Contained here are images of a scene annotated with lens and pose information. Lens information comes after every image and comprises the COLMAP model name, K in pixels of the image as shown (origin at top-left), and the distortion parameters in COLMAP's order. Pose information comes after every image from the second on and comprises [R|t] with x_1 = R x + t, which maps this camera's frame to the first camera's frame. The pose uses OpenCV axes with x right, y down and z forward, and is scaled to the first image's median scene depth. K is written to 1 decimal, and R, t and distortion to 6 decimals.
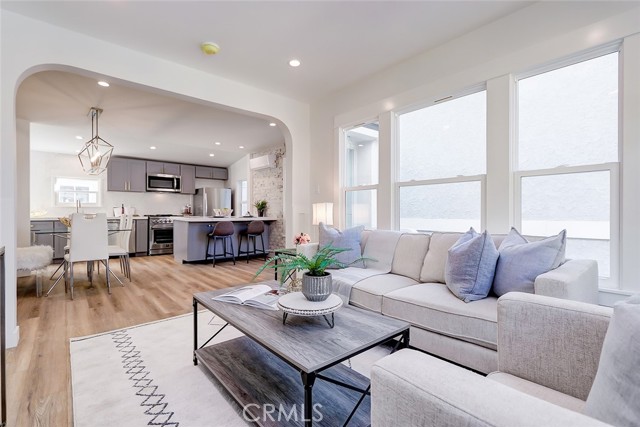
lens RADIAL K [[295.8, 0, 322.2], [0, 295.8, 215.9], [0, 0, 1]] dist [0.004438, -0.001096]
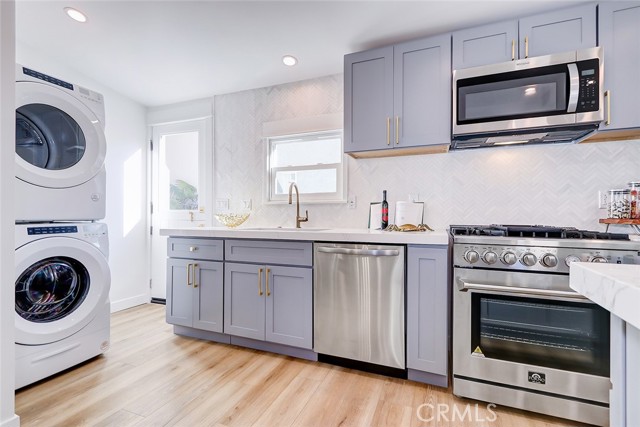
lens RADIAL K [[295.8, 0, 321.1], [0, 295.8, 213.0], [0, 0, 1]] dist [0.004438, -0.001096]
pose [[0.455085, -0.003185, -0.890442, -0.421718], [-0.008058, 0.999938, -0.007695, -0.013471], [0.890412, 0.010677, 0.455031, 0.802093]]
